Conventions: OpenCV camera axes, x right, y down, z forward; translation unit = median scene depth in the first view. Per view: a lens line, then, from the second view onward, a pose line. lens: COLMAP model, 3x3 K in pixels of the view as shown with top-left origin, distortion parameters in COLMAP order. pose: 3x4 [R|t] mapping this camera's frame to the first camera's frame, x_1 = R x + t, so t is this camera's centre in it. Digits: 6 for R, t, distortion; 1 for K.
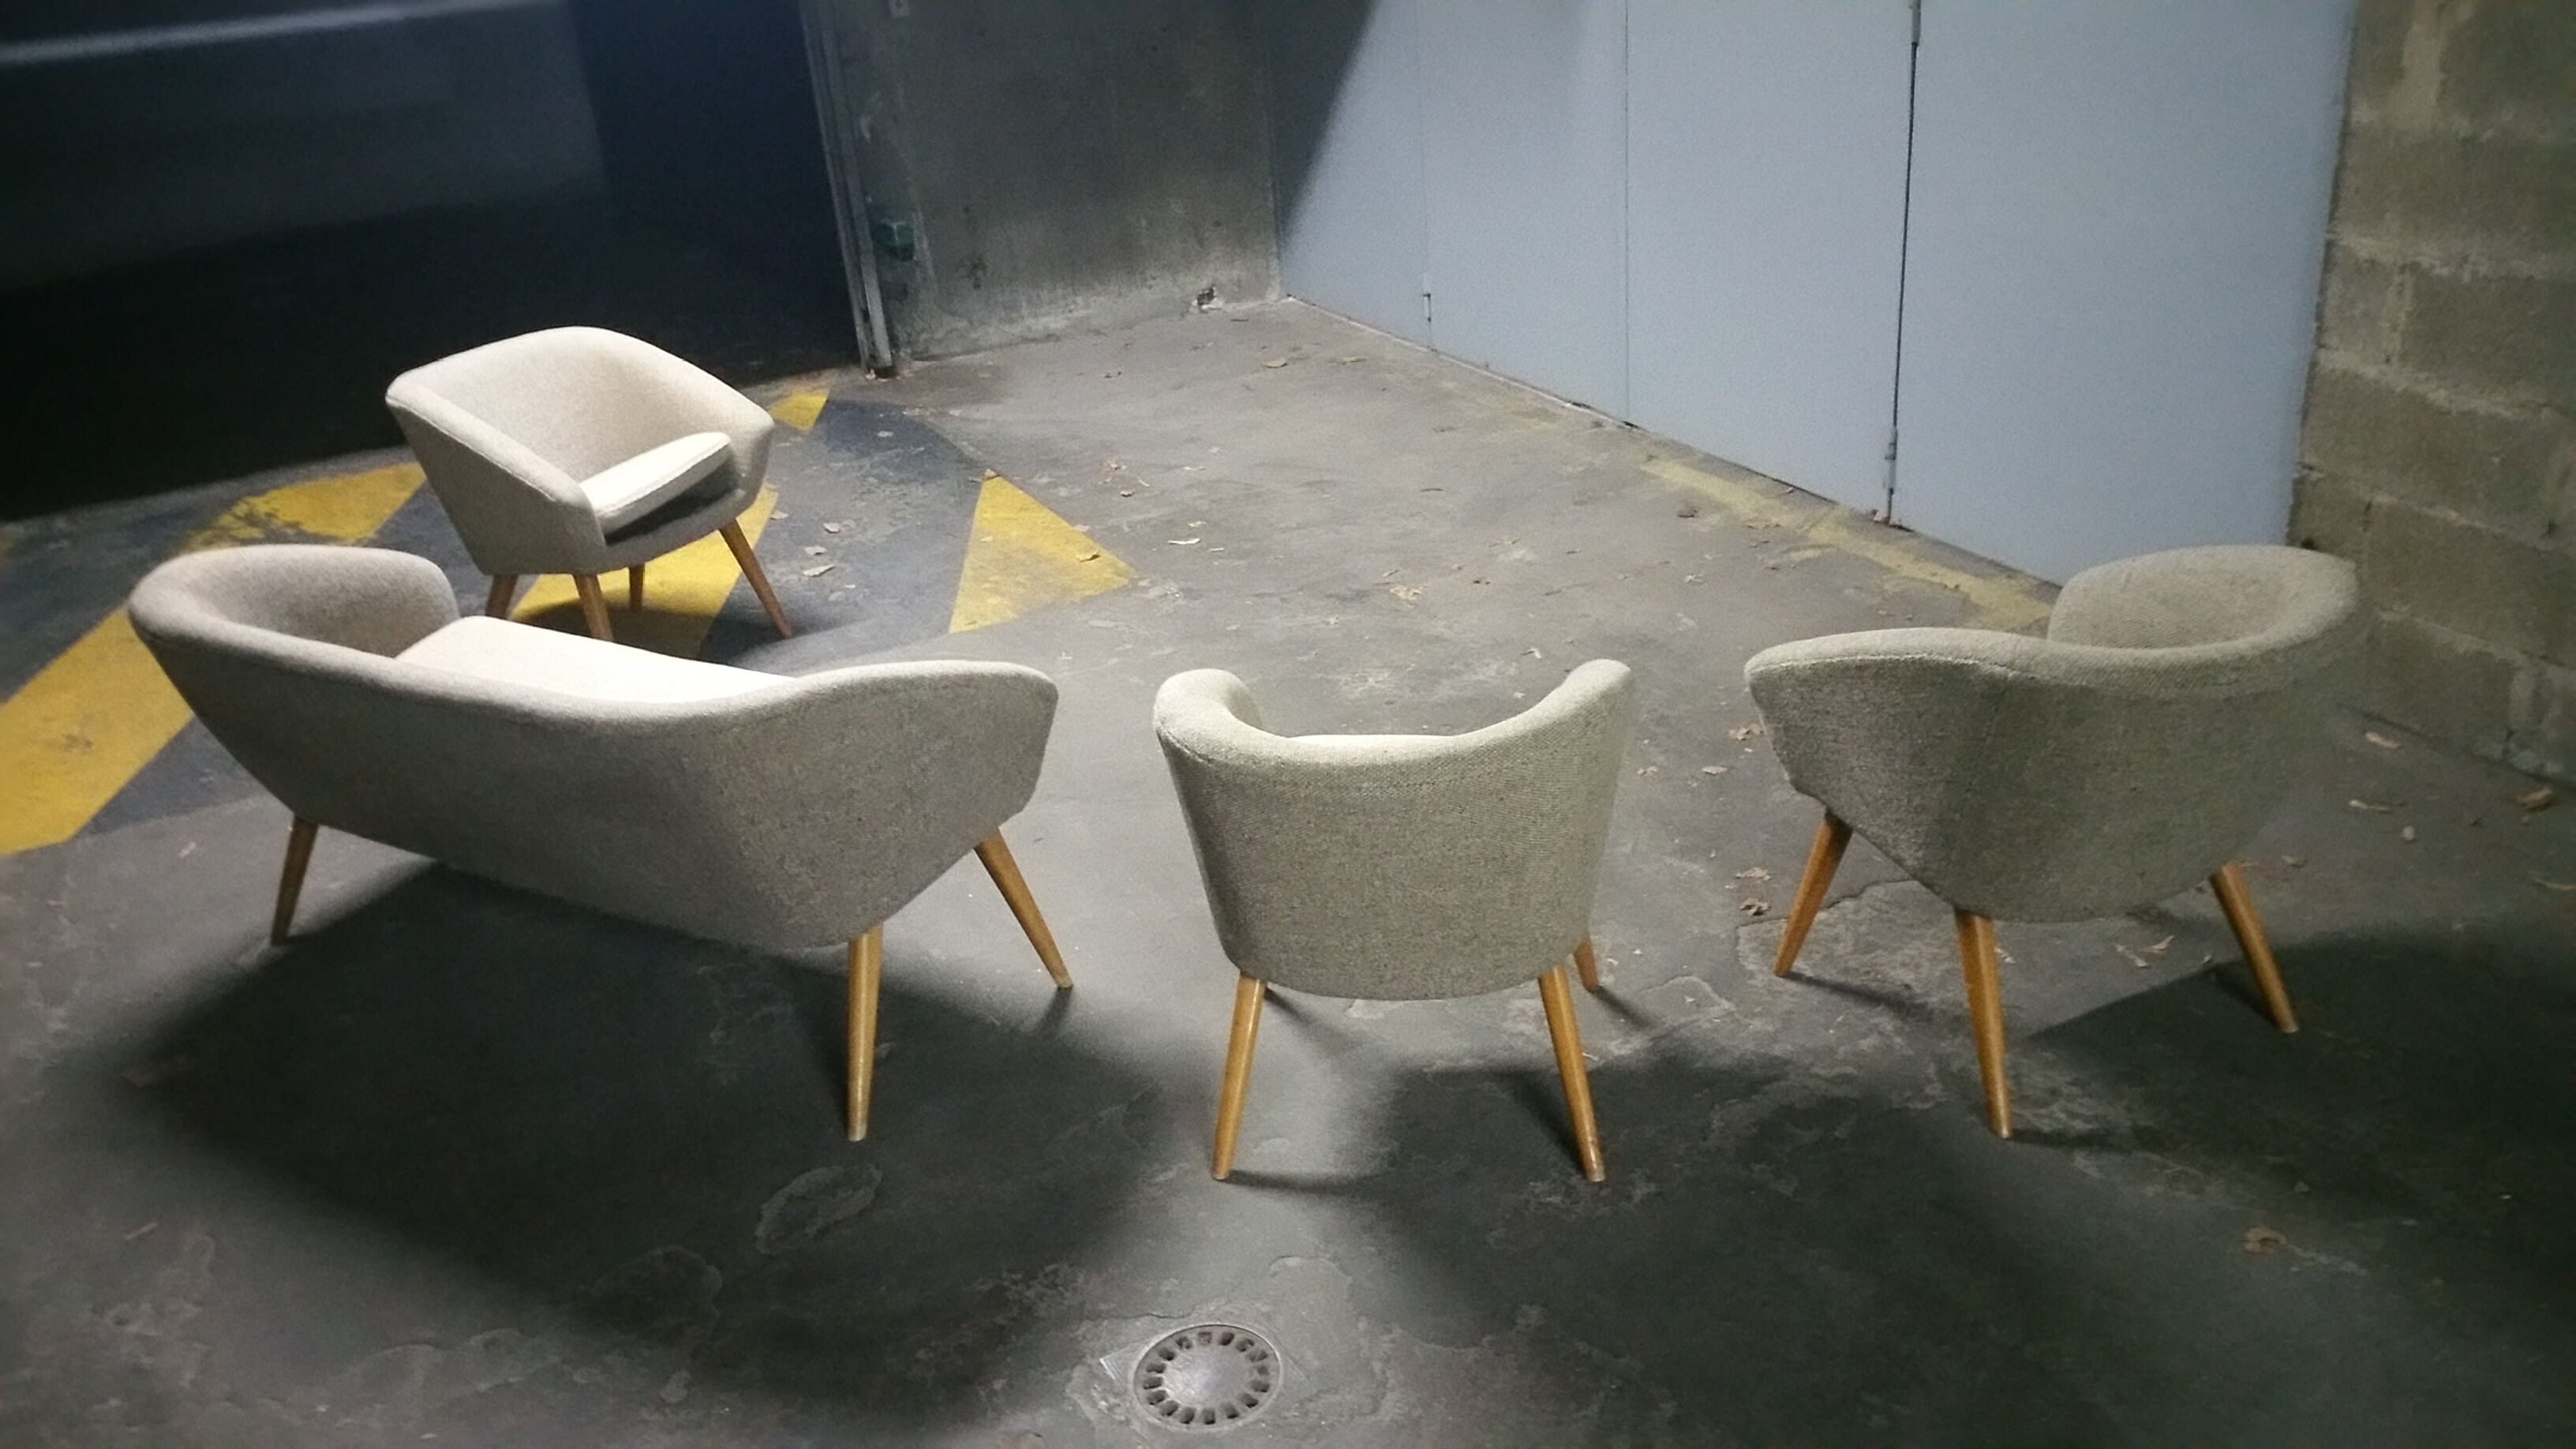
lens RADIAL K [[2078.4, 0, 1273.3], [0, 2078.4, 791.3], [0, 0, 1]] dist [0.101861, -0.180903]
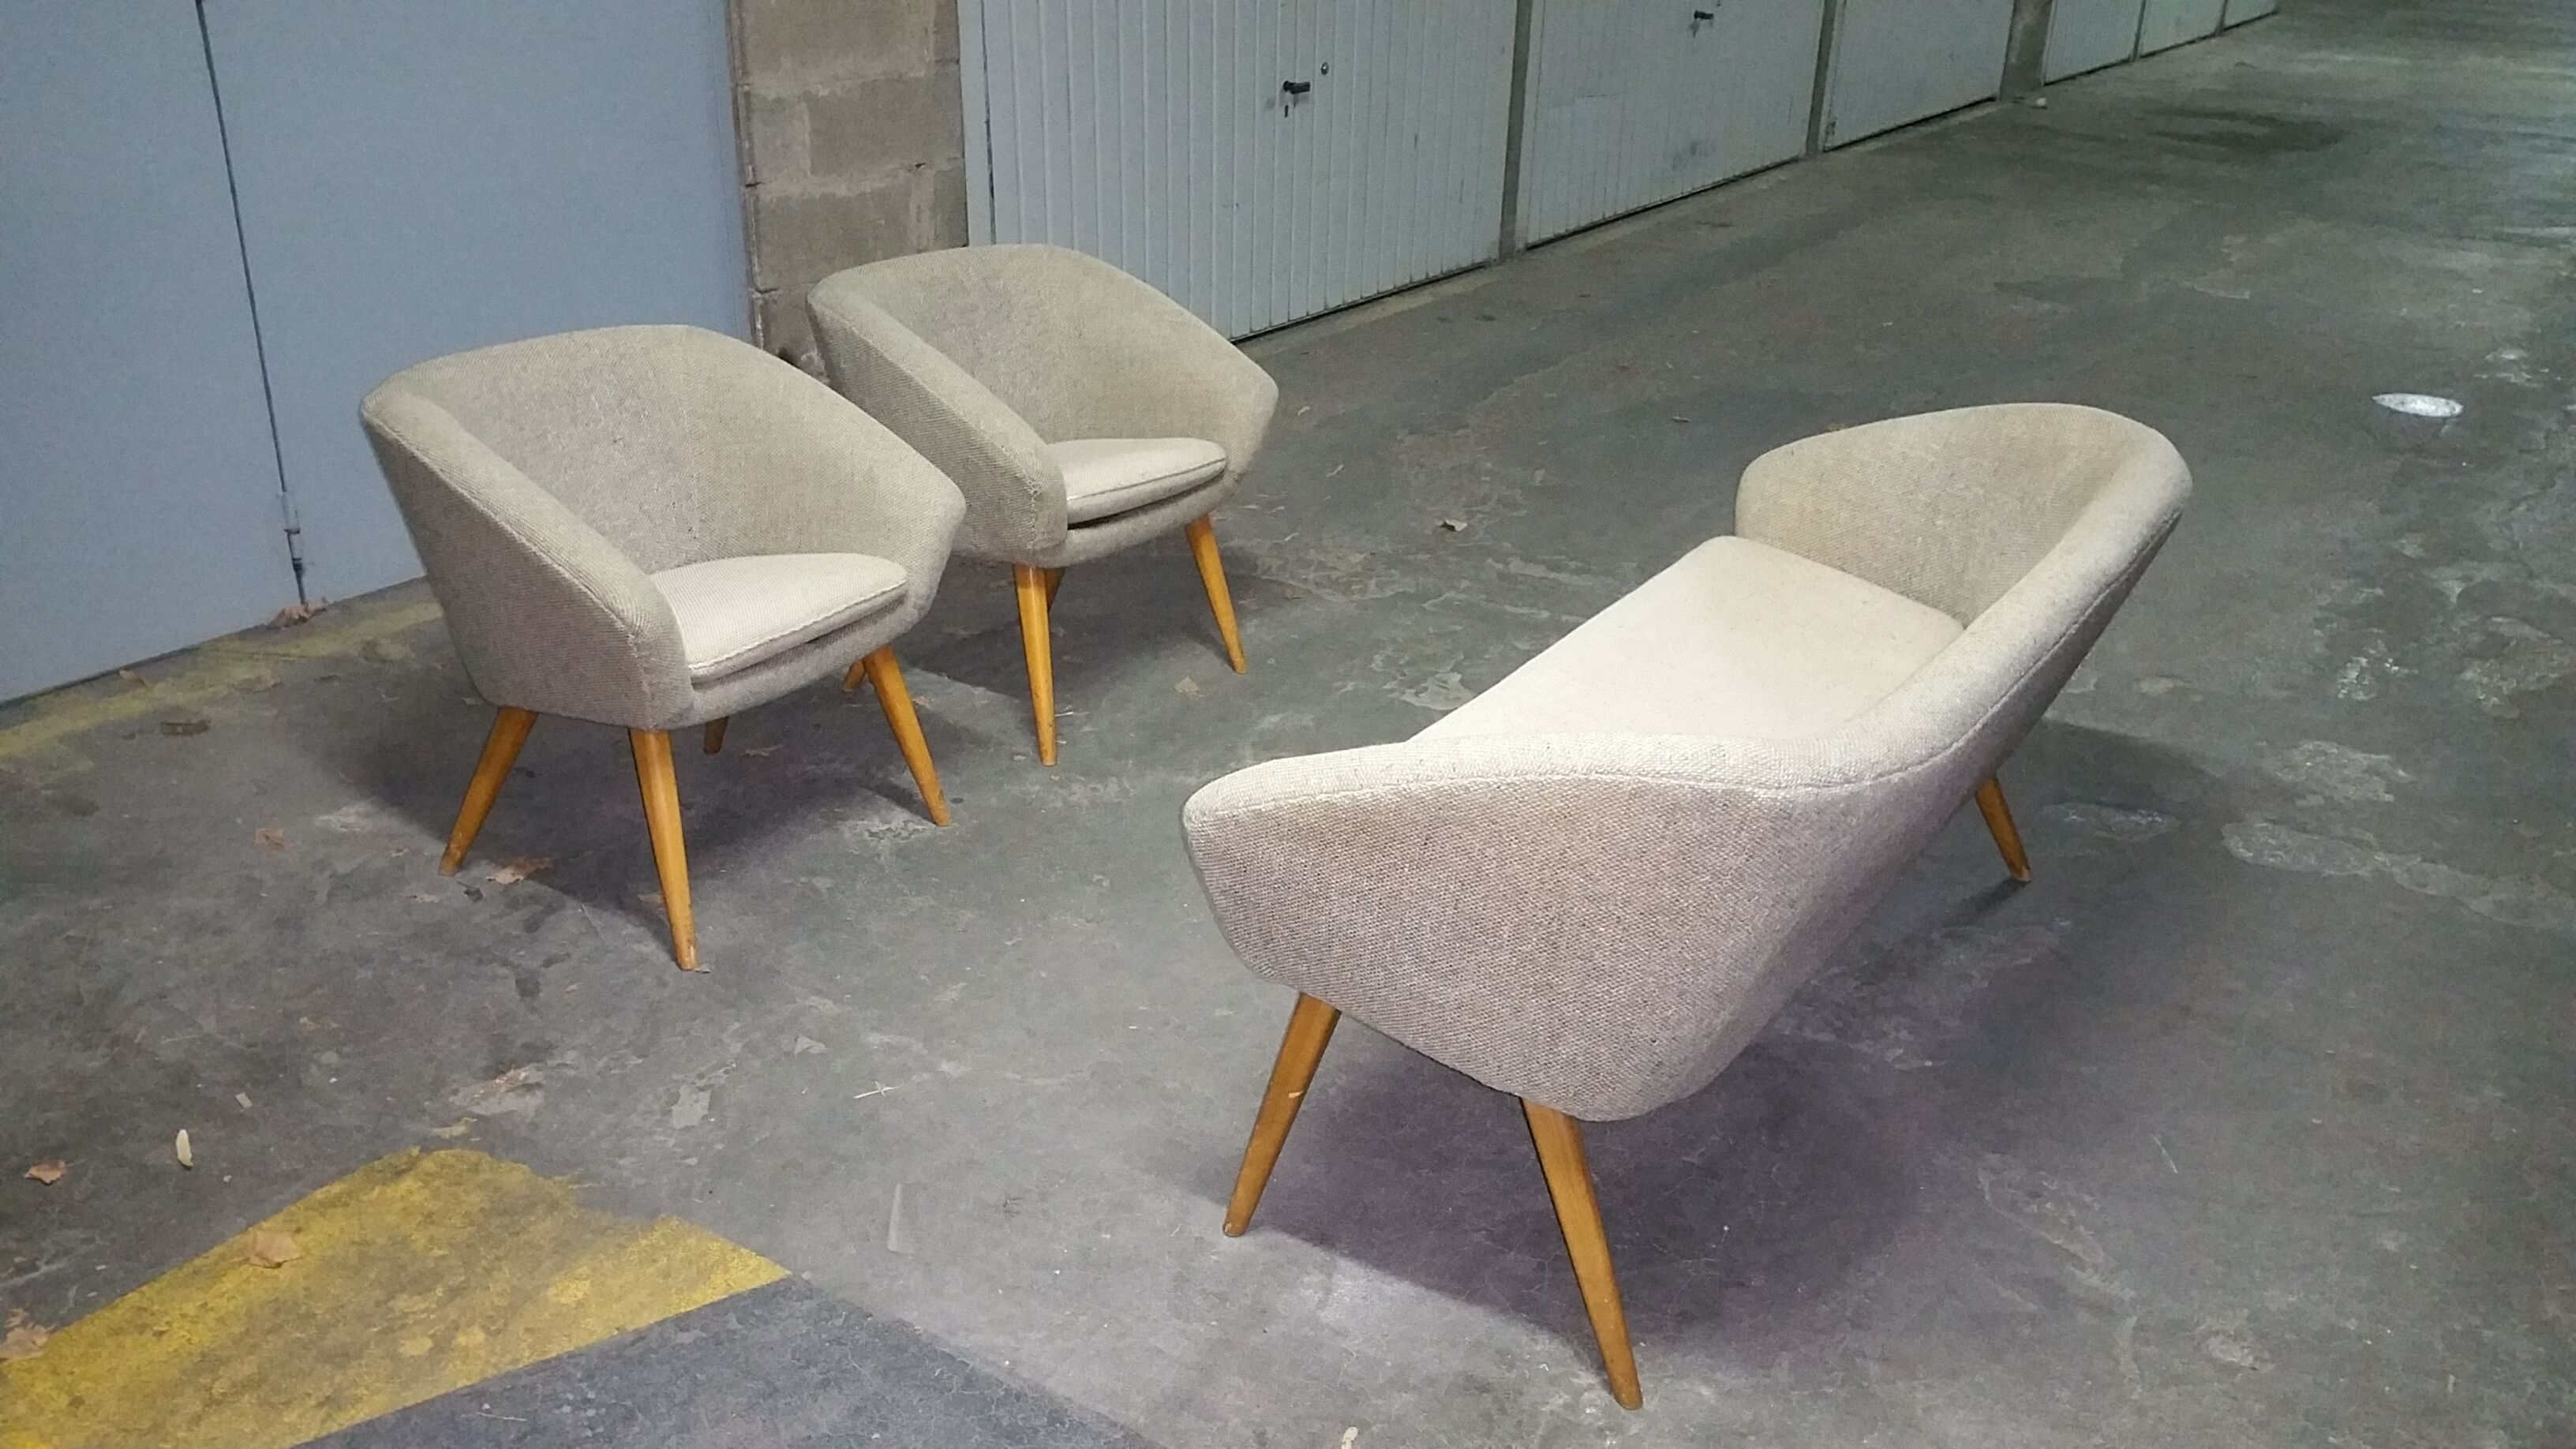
lens RADIAL K [[2078.4, 0, 1283.7], [0, 2078.4, 782.9], [0, 0, 1]] dist [0.101861, -0.180903]
pose [[-0.500937, -0.303085, 0.810679, -0.540373], [0.391780, 0.755805, 0.524659, -0.349301], [-0.771732, 0.580429, -0.259868, 0.965311]]
